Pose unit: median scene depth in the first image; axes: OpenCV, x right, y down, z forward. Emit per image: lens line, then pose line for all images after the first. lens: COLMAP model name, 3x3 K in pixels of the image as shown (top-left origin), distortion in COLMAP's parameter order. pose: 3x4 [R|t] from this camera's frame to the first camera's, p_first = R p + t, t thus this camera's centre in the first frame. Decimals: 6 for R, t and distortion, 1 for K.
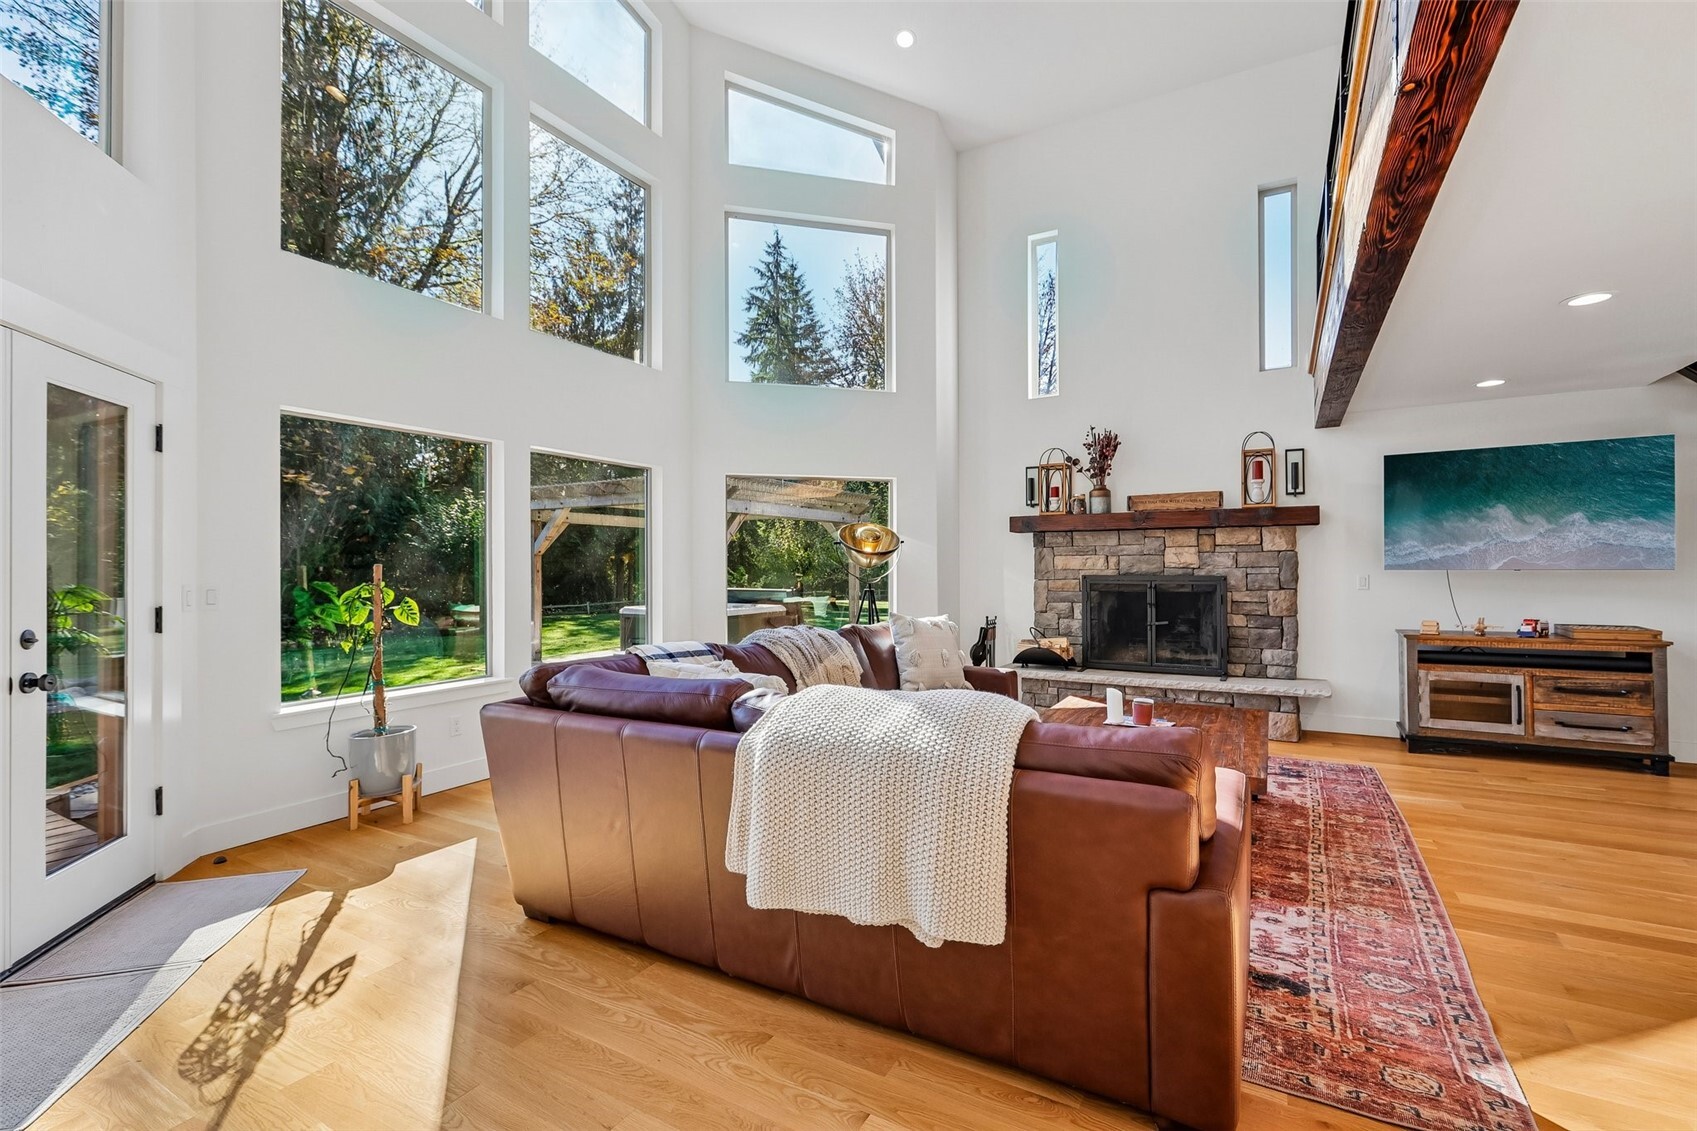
lens RADIAL K [[746.3, 0, 854.8], [0, 746.3, 566.0], [0, 0, 1]] dist [-0.000484, 0.000870]
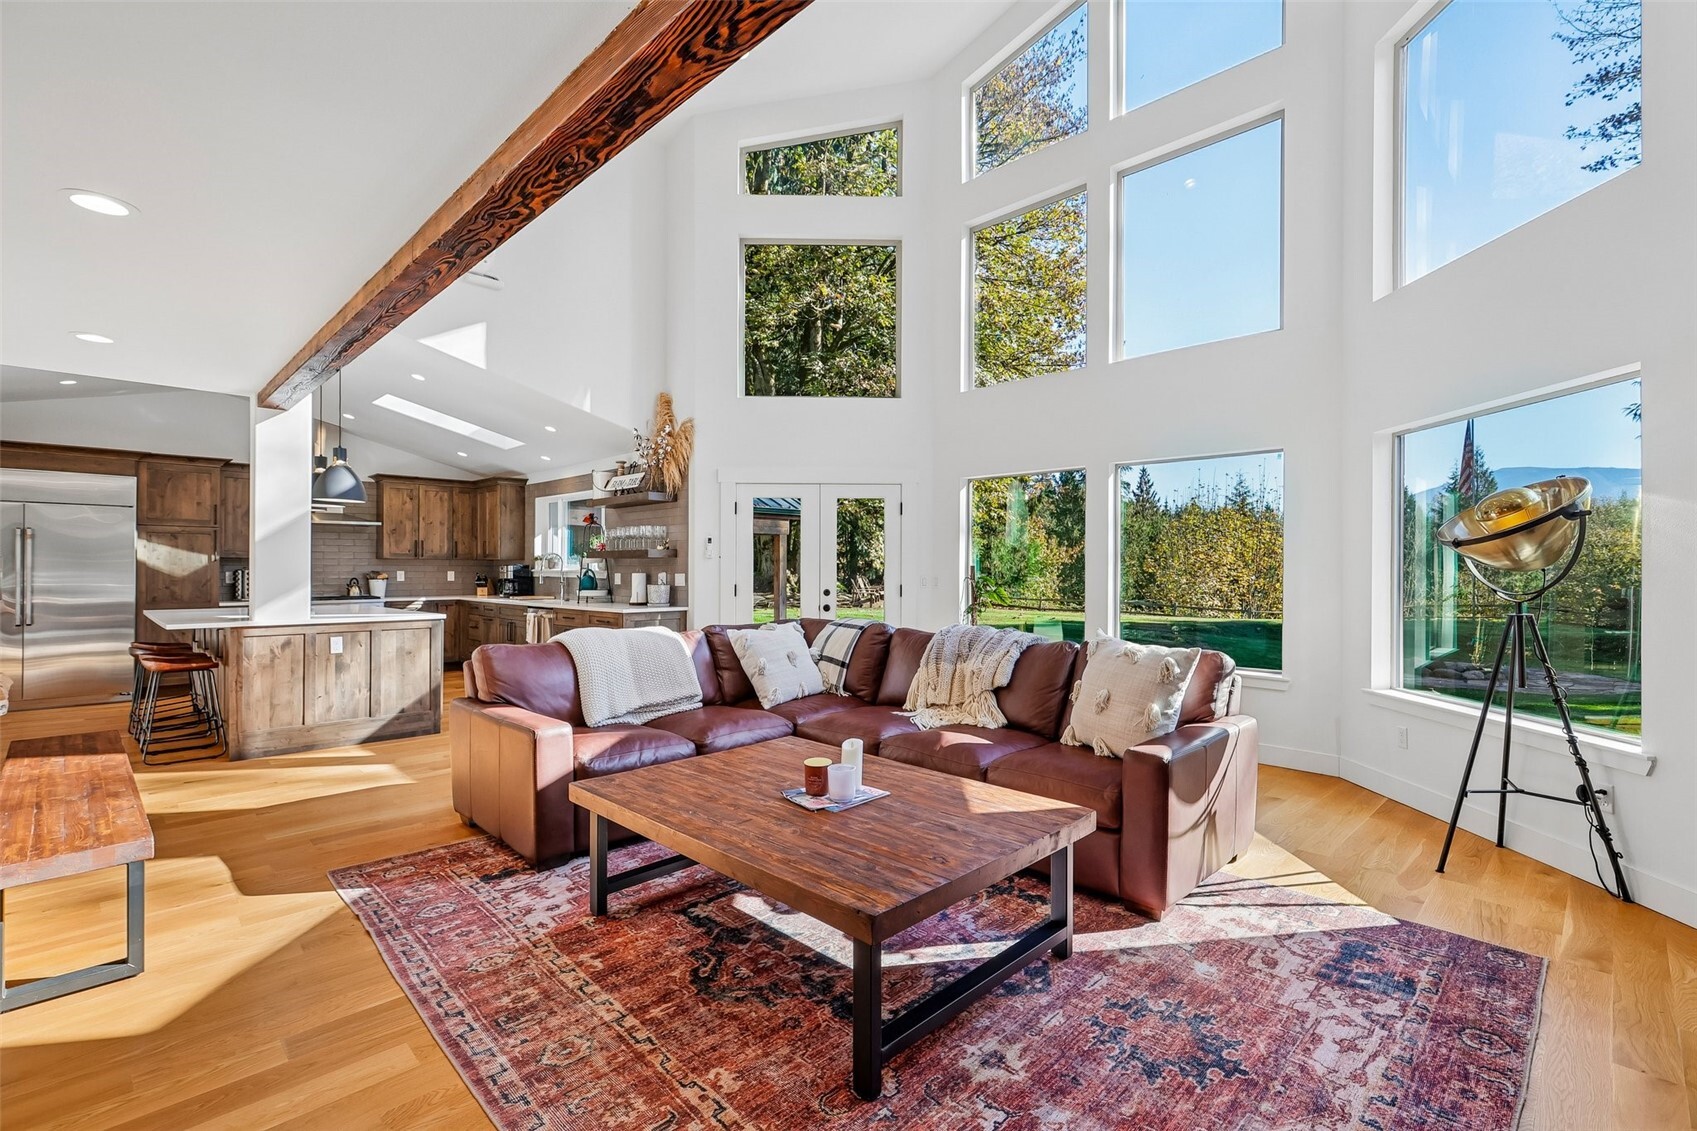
lens RADIAL K [[755.7, 0, 859.2], [0, 755.7, 572.7], [0, 0, 1]] dist [0.001837, 0.000642]
pose [[-0.256215, 0.008883, -0.966579, 0.671919], [0.001074, 0.999960, 0.008905, -0.000664], [0.966619, 0.001243, -0.256214, 0.771208]]
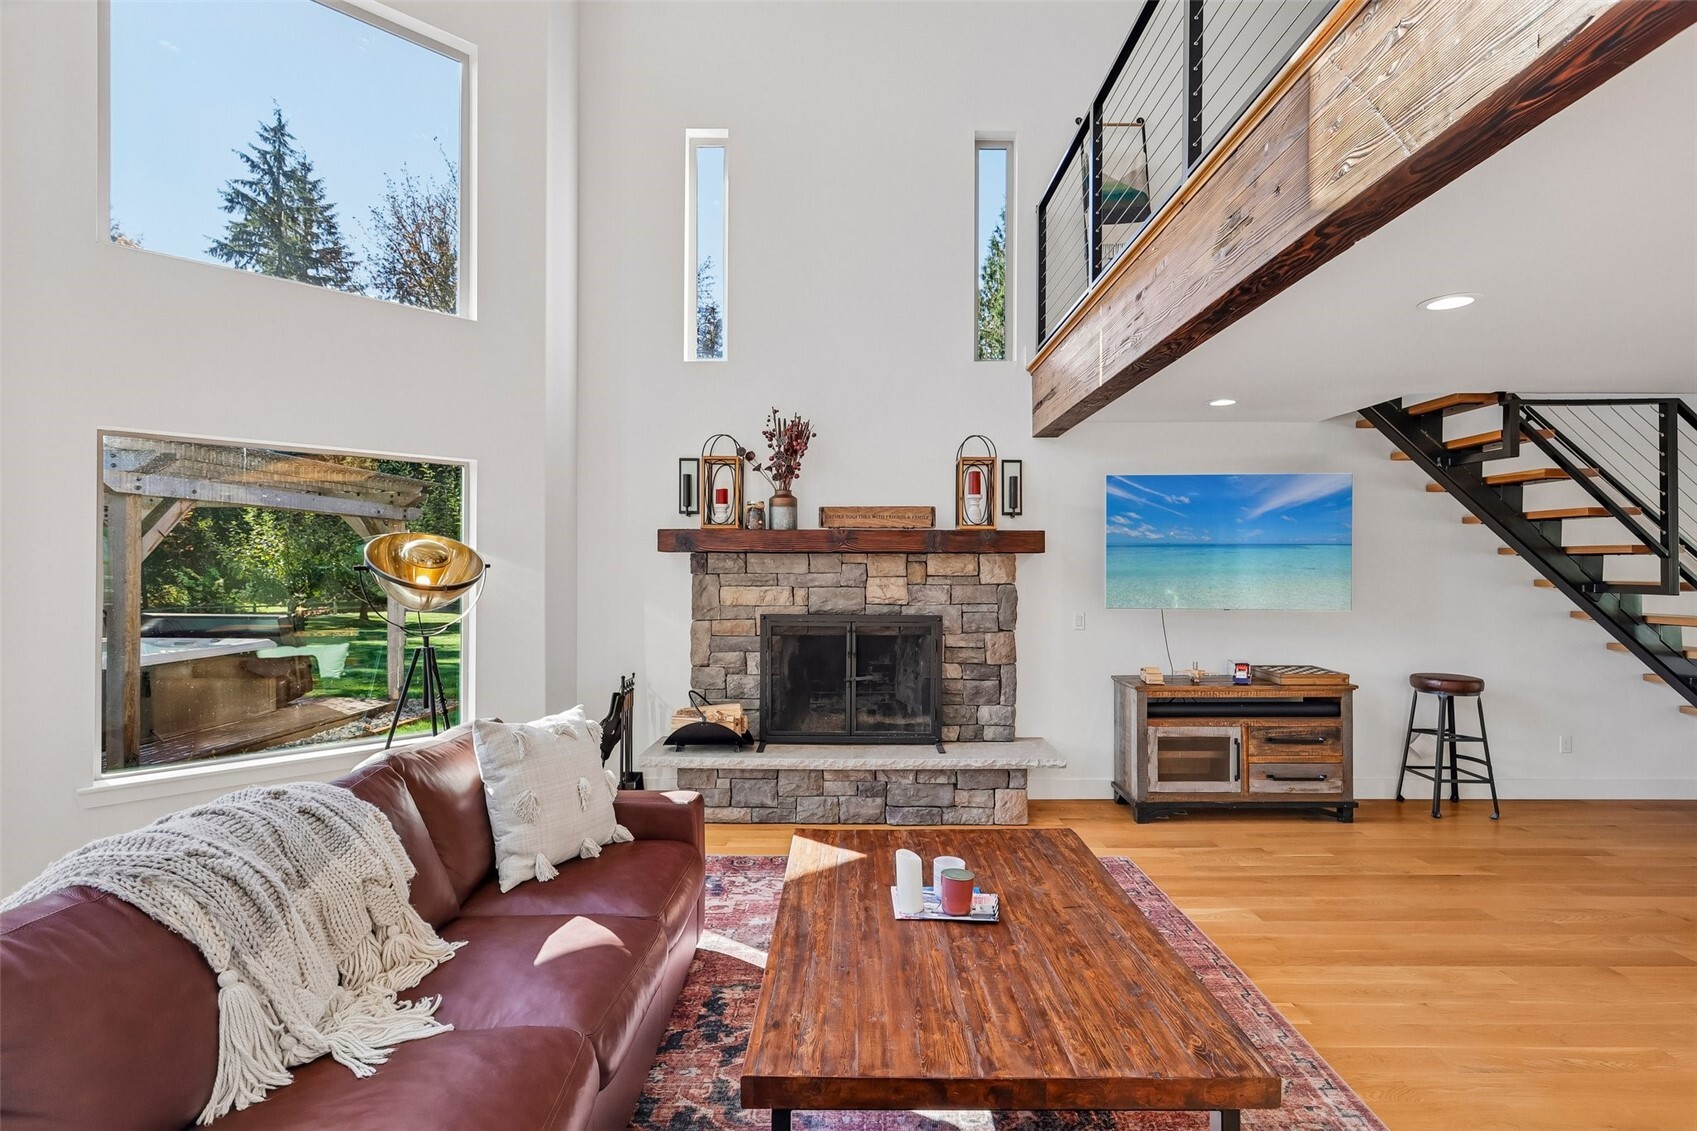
lens RADIAL K [[805.8, 0, 854.9], [0, 805.8, 561.6], [0, 0, 1]] dist [-0.000138, 0.000652]
pose [[0.869264, 0.009185, 0.494263, -0.000631], [-0.006418, 0.999953, -0.007294, -0.036435], [-0.494306, 0.003168, 0.869282, 0.307525]]
